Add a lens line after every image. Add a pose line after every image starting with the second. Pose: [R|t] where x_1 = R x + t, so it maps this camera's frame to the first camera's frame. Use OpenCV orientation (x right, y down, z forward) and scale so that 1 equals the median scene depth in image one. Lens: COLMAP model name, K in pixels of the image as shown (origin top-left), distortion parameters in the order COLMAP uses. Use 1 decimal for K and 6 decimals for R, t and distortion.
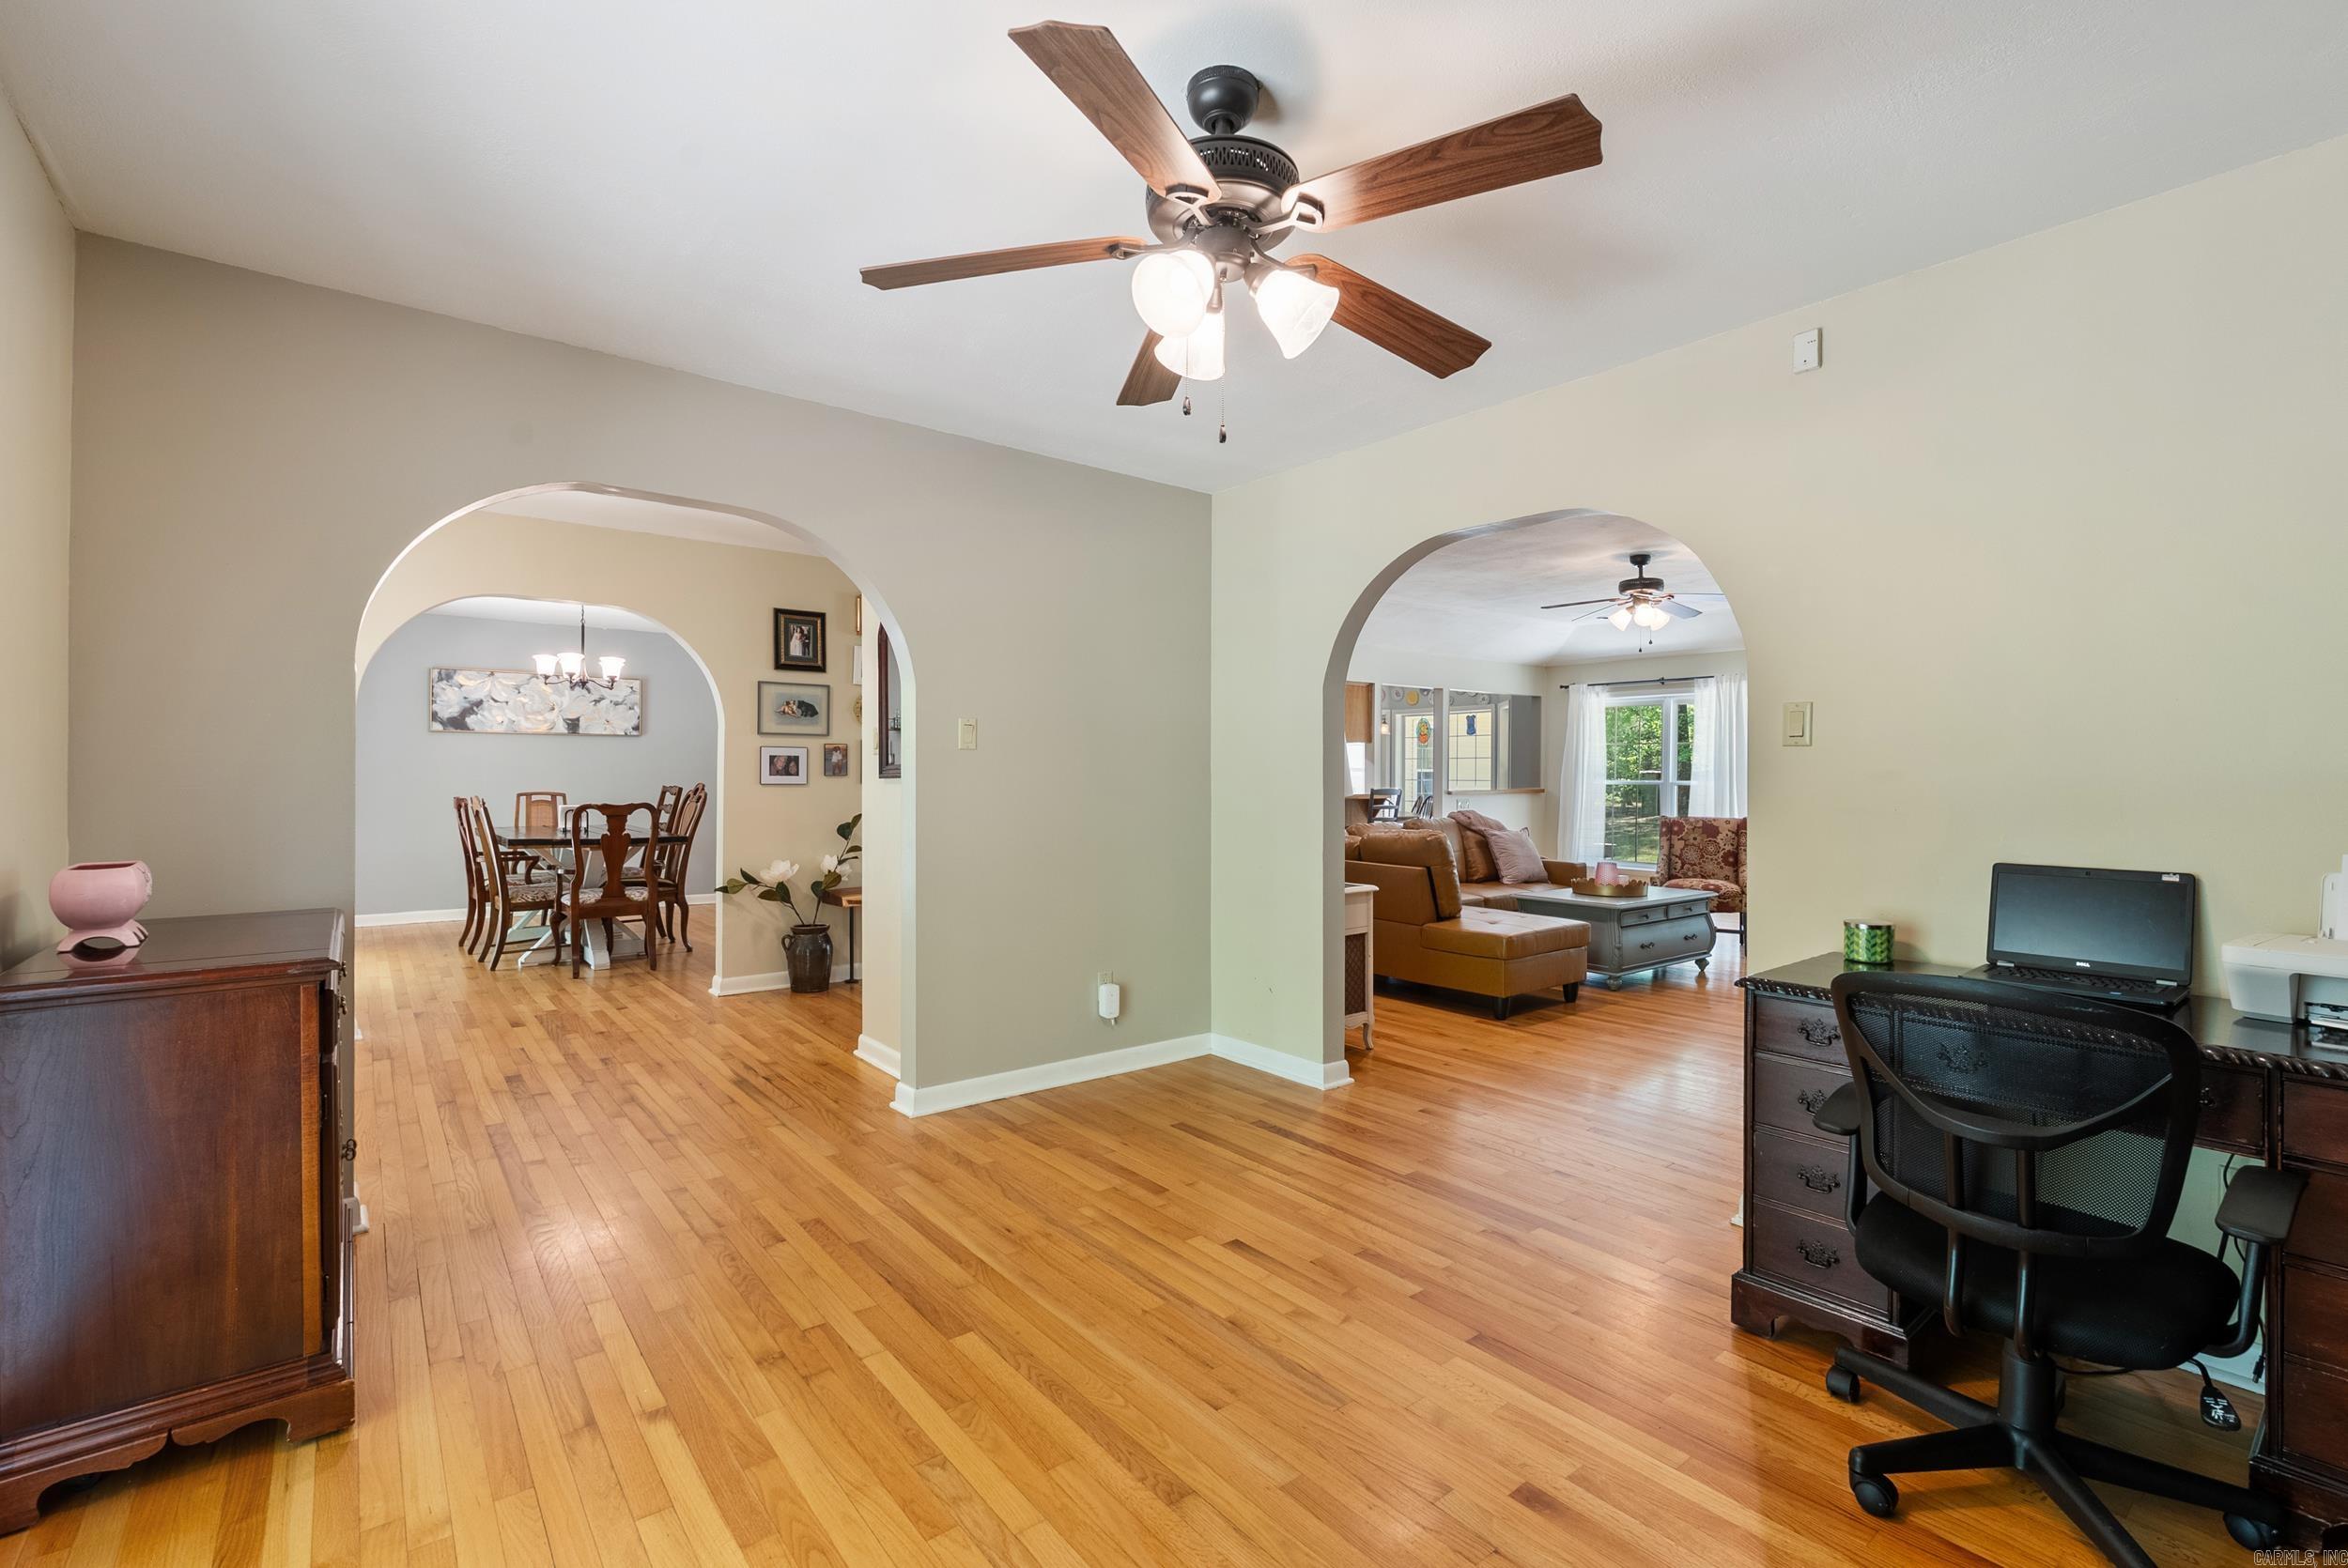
lens RADIAL K [[1041.2, 0, 1186.2], [0, 1041.2, 773.2], [0, 0, 1]] dist [-0.009473, 0.001920]
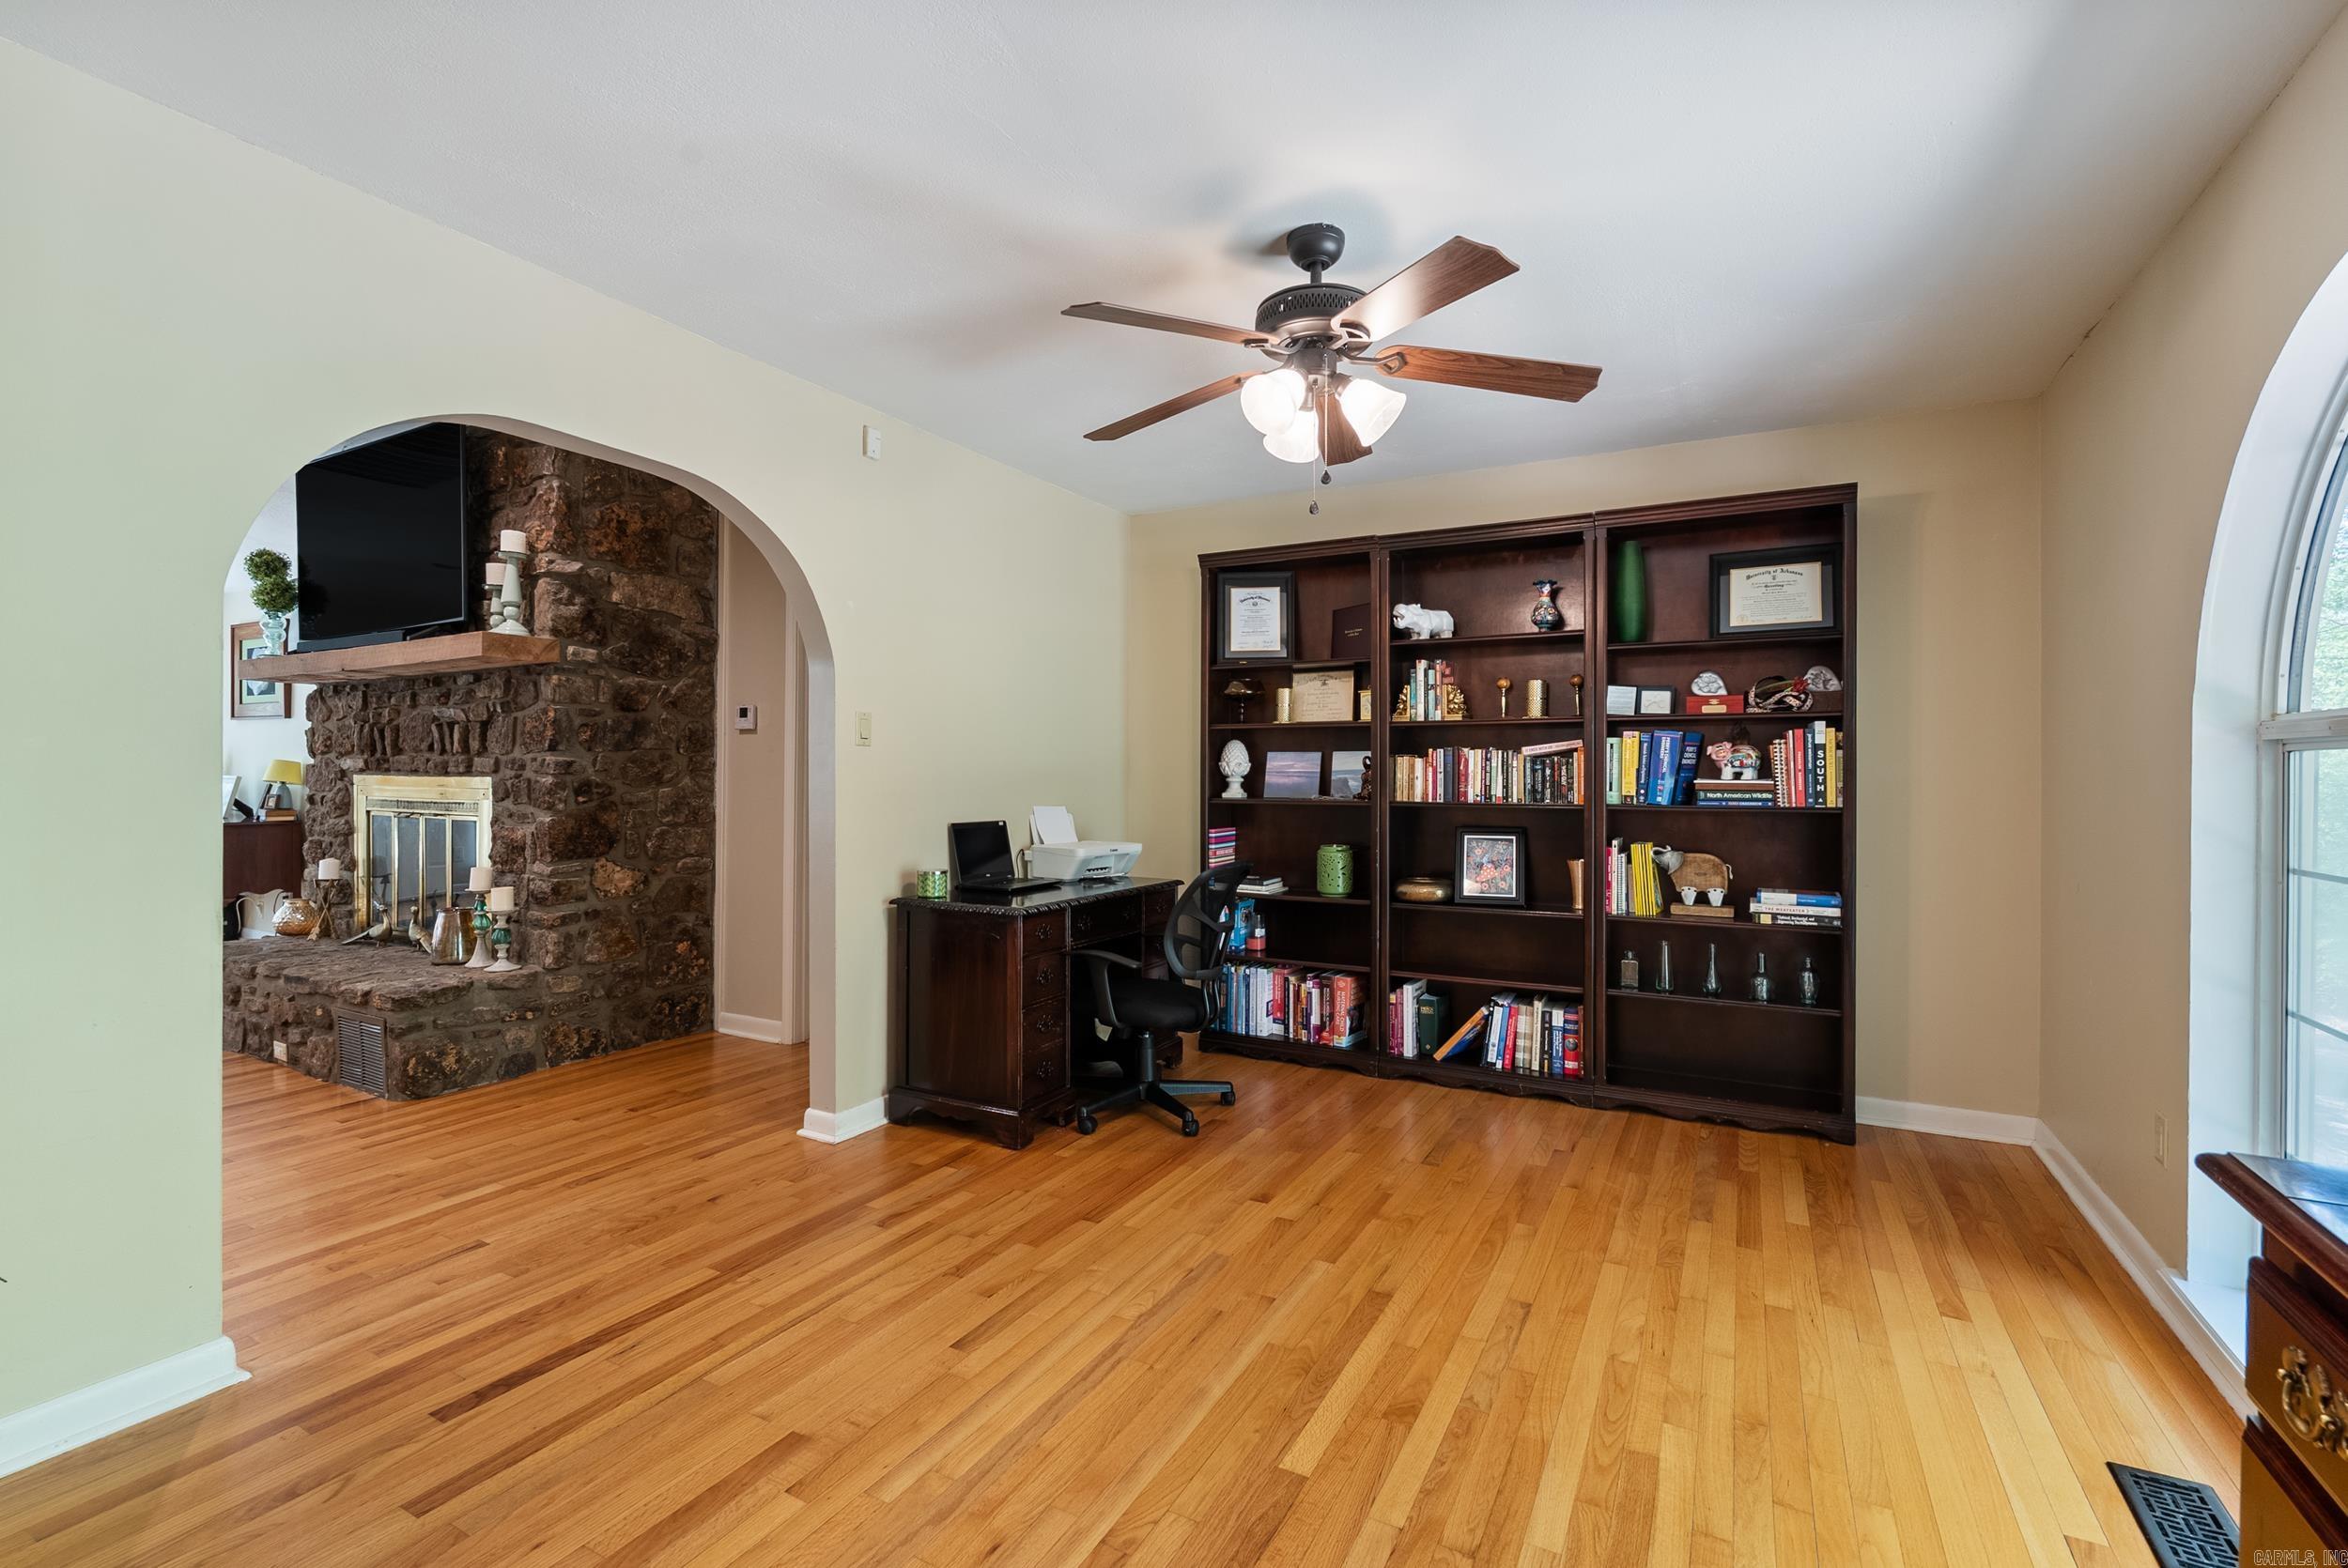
lens RADIAL K [[1041.2, 0, 1173.0], [0, 1041.2, 775.1], [0, 0, 1]] dist [-0.009473, 0.001920]
pose [[-0.383242, -0.007776, 0.923615, -0.269233], [-0.011375, 0.999928, 0.003699, 0.000197], [-0.923578, -0.009088, -0.383303, 0.409876]]
